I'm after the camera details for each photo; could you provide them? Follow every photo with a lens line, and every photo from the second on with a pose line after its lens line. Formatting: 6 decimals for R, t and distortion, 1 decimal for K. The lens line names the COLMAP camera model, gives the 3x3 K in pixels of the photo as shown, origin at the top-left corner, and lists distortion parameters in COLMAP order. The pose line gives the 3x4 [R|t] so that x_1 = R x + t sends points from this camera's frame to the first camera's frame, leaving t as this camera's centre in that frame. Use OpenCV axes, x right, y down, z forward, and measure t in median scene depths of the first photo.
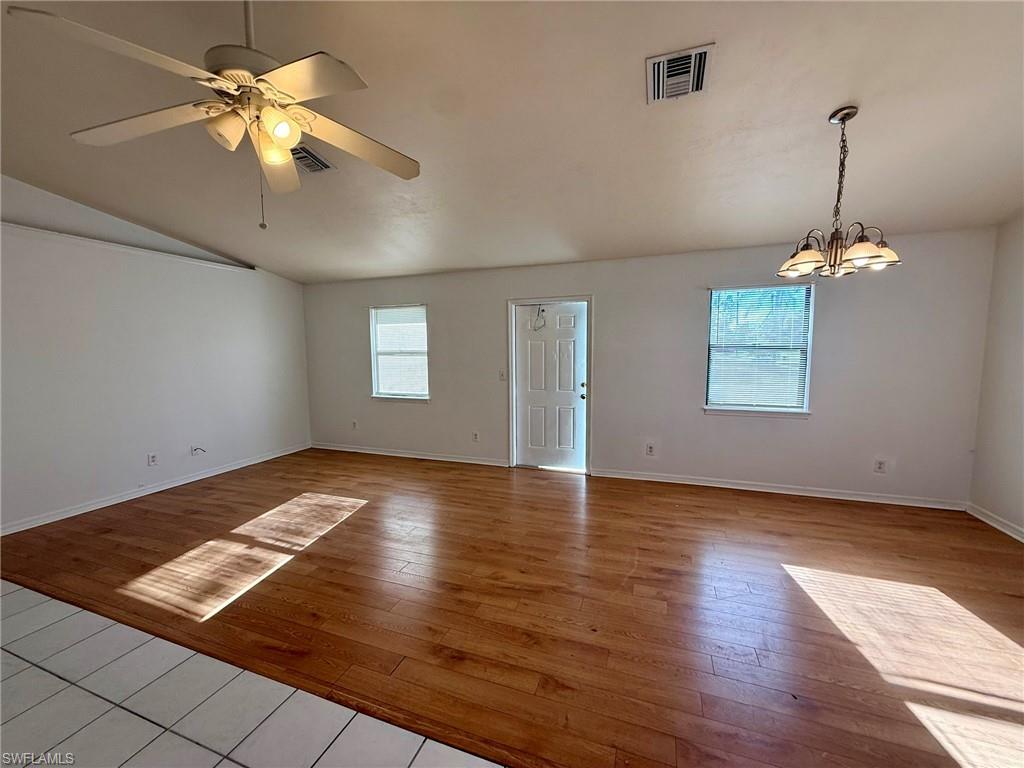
lens RADIAL K [[408.9, 0, 509.4], [0, 408.9, 377.7], [0, 0, 1]] dist [0.000205, -0.000316]
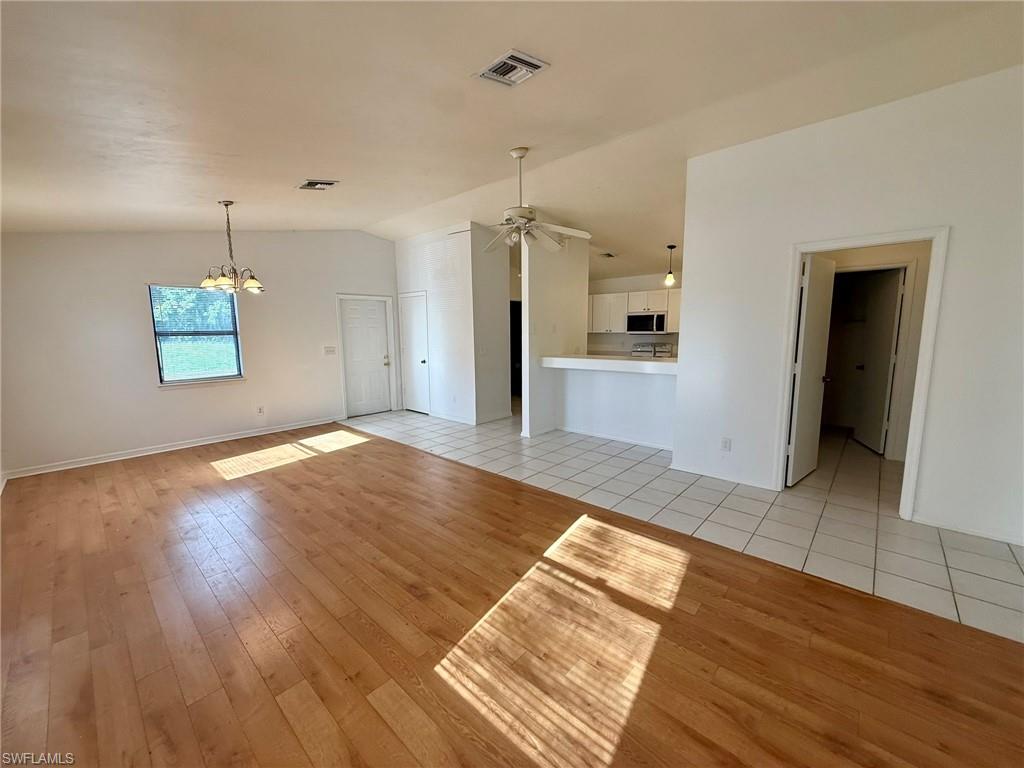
lens RADIAL K [[408.9, 0, 508.3], [0, 408.9, 386.2], [0, 0, 1]] dist [0.000205, -0.000316]
pose [[-0.921245, -0.034865, 0.387418, -0.673858], [0.048682, 0.977810, 0.203759, -0.105782], [-0.385925, 0.206572, -0.899105, 1.510923]]
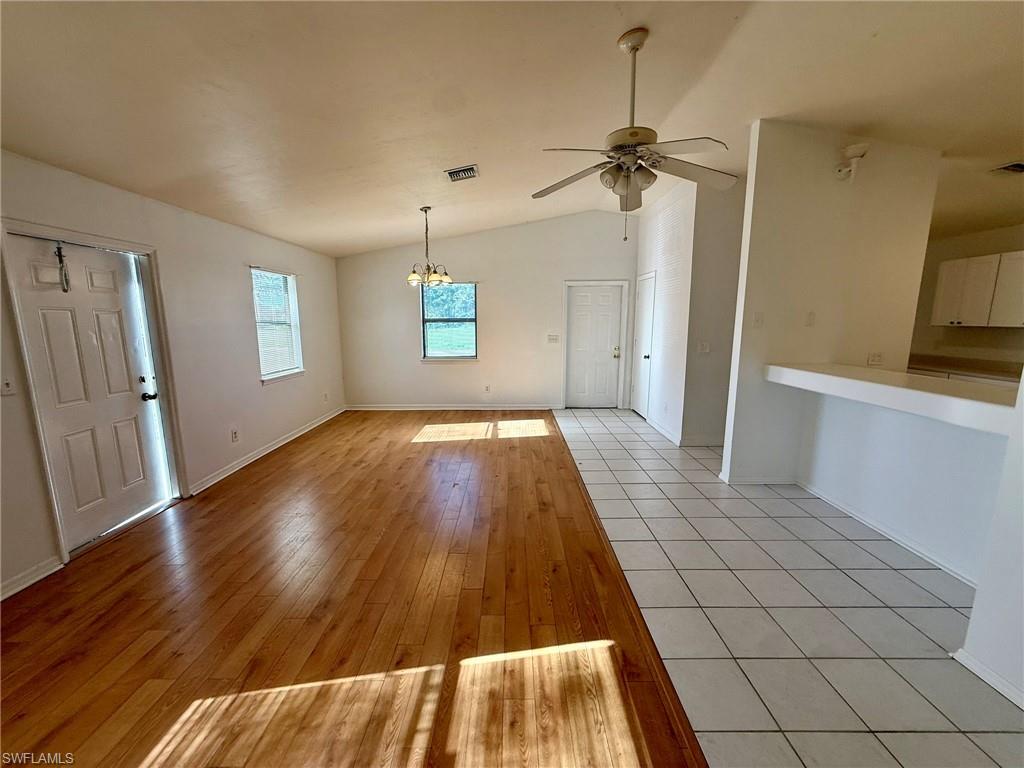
lens RADIAL K [[408.9, 0, 505.7], [0, 408.9, 383.9], [0, 0, 1]] dist [0.000205, -0.000316]
pose [[-0.326487, -0.139340, 0.934875, -0.902547], [0.079170, 0.981567, 0.173948, -0.063019], [-0.941880, 0.130805, -0.309437, 0.914323]]
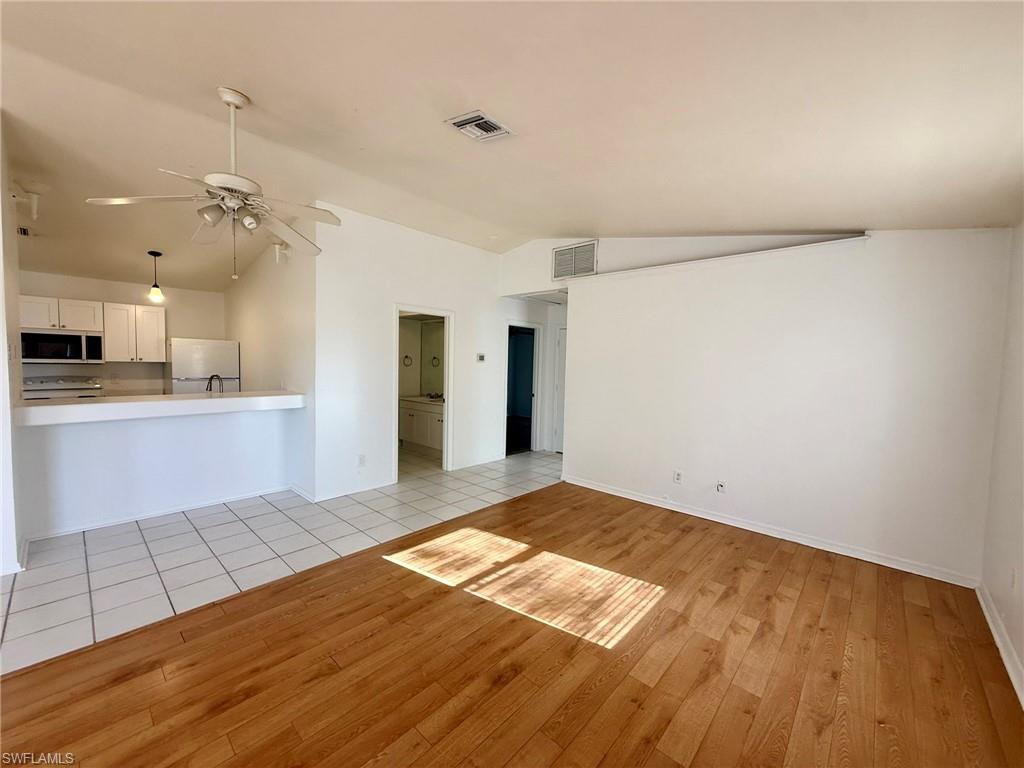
lens RADIAL K [[408.9, 0, 510.3], [0, 408.9, 384.1], [0, 0, 1]] dist [0.000205, -0.000316]
pose [[-0.384144, 0.050800, -0.921875, 0.210711], [-0.086641, 0.992096, 0.090772, -0.091544], [0.919199, 0.114742, -0.376706, 1.201506]]
